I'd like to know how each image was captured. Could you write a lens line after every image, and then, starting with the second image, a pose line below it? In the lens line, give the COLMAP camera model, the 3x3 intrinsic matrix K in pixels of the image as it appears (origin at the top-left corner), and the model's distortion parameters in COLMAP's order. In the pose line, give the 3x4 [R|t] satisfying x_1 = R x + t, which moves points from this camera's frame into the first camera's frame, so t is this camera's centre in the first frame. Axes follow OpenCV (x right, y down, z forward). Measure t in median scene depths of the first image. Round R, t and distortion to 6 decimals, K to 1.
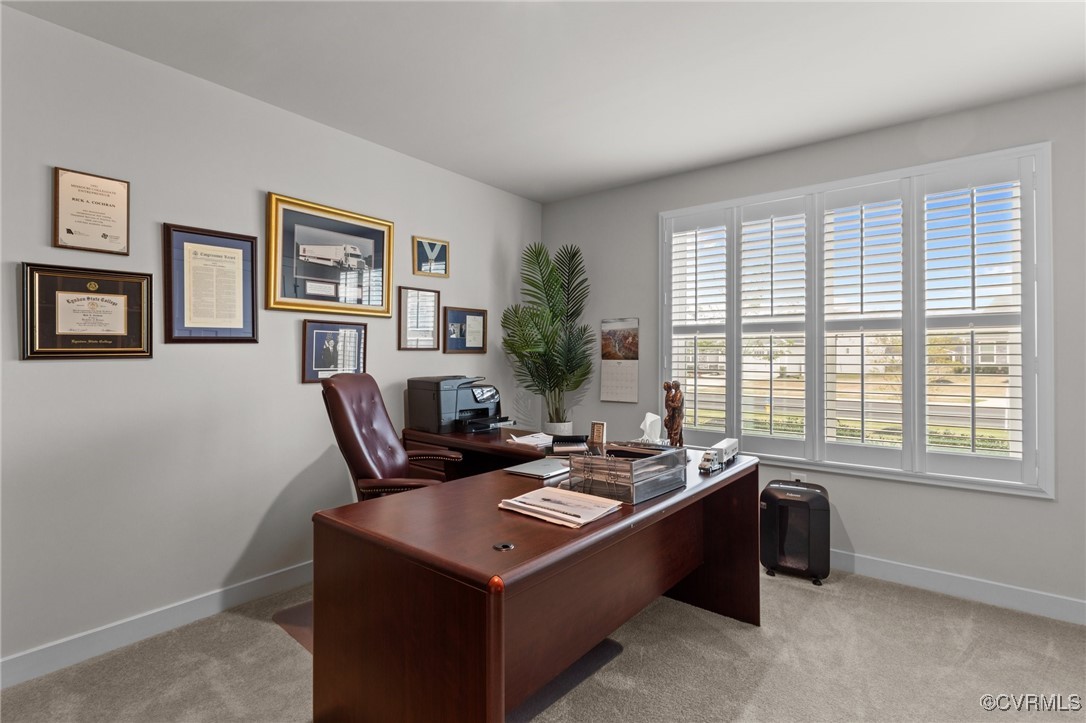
lens RADIAL K [[512.2, 0, 540.8], [0, 512.2, 372.1], [0, 0, 1]] dist [0.000020, 0.000415]
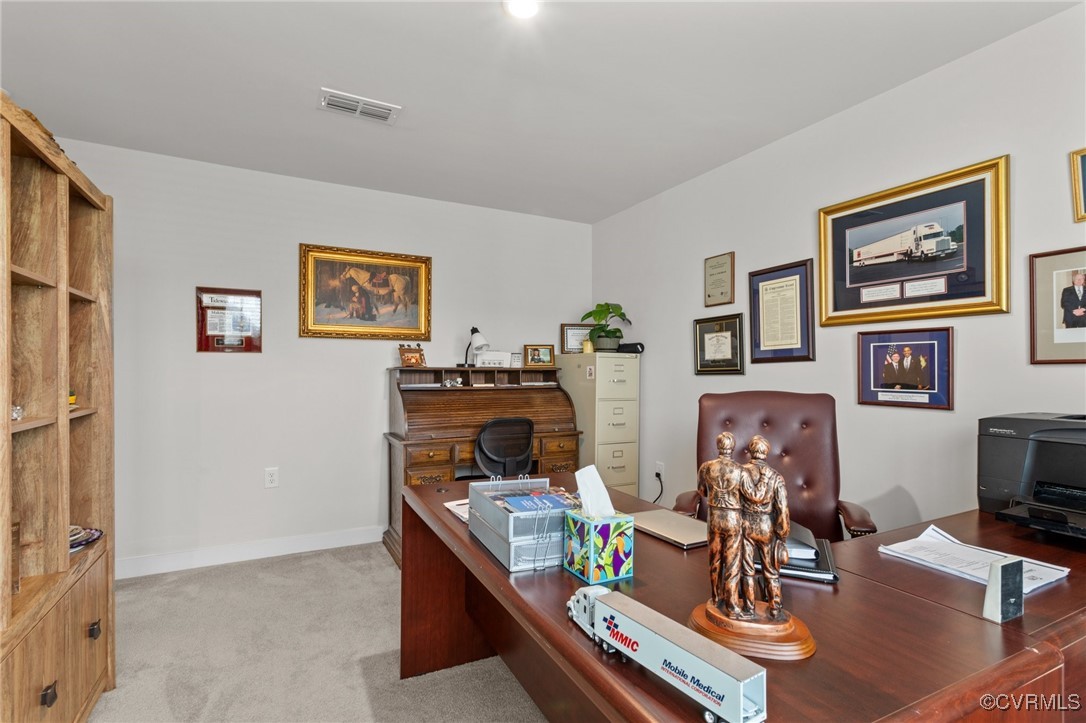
lens RADIAL K [[512.2, 0, 540.8], [0, 512.2, 372.1], [0, 0, 1]] dist [0.000020, 0.000415]
pose [[-0.390445, 0.002421, -0.920623, 0.576158], [-0.026425, 0.999555, 0.013835, -0.032870], [0.920247, 0.029729, -0.390207, 0.861435]]
